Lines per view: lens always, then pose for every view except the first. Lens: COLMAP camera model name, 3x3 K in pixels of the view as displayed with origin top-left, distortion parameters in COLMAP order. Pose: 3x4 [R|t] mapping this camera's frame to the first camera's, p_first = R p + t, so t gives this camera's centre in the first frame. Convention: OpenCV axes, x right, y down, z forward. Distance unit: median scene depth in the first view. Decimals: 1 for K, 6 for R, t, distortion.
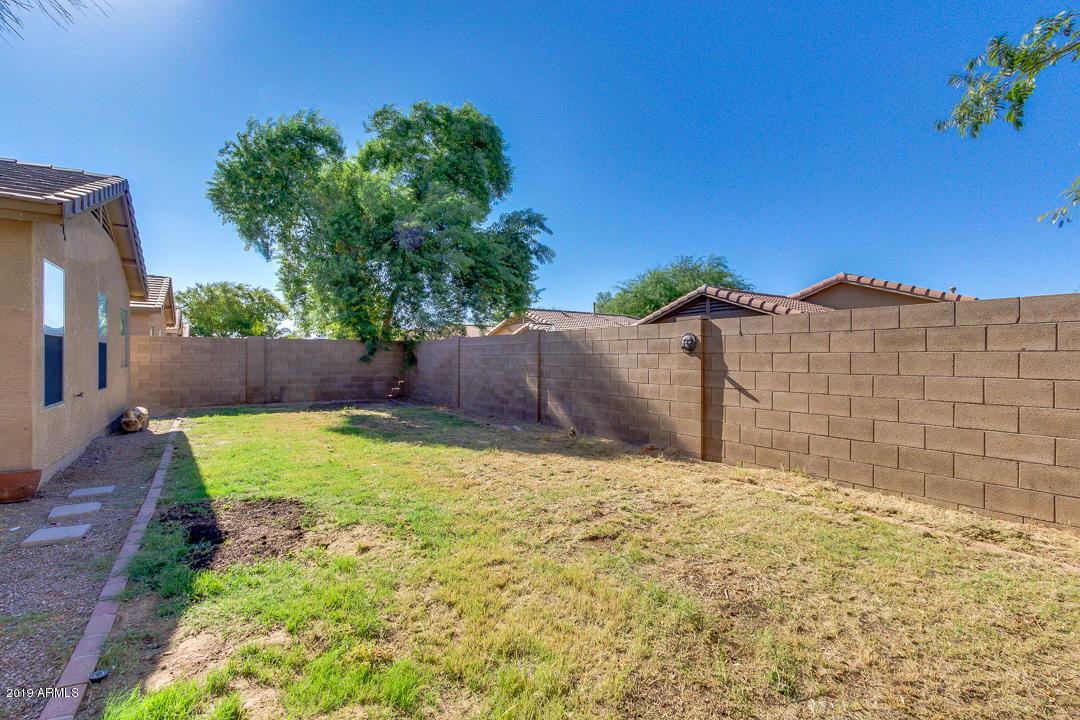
lens RADIAL K [[498.5, 0, 547.3], [0, 498.5, 359.5], [0, 0, 1]] dist [0.005105, -0.001600]
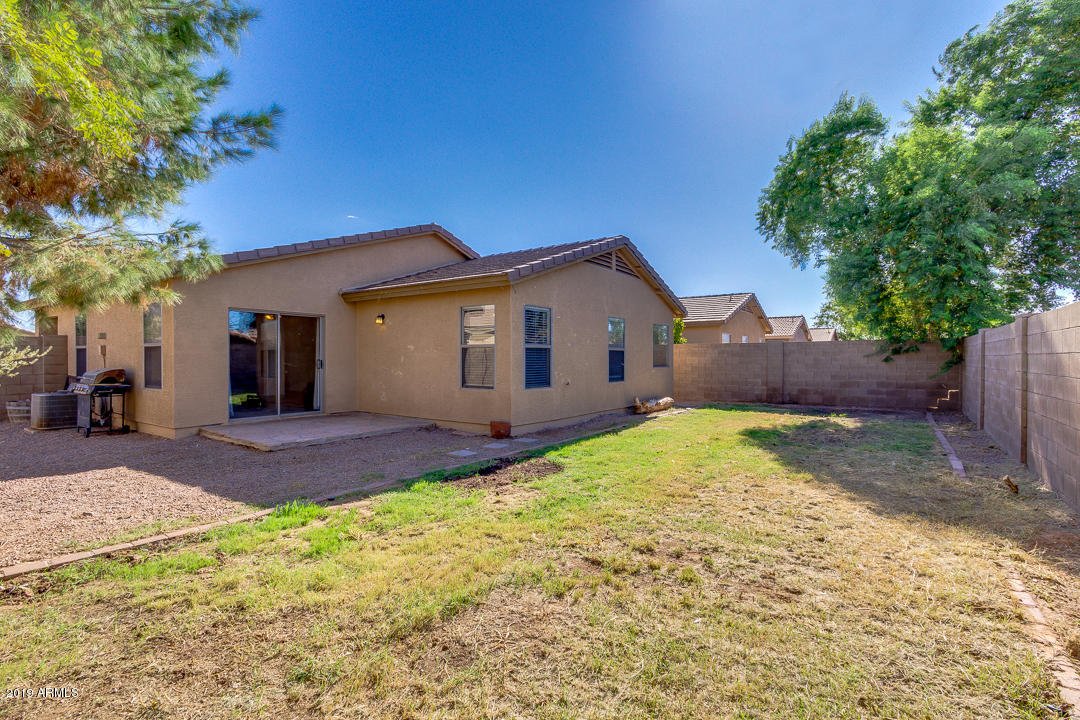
lens RADIAL K [[498.5, 0, 544.1], [0, 498.5, 364.6], [0, 0, 1]] dist [0.005105, -0.001600]
pose [[0.369634, 0.006373, -0.929155, 0.230463], [-0.002541, 0.999980, 0.005848, 0.000517], [0.929174, 0.000200, 0.369643, 0.153946]]
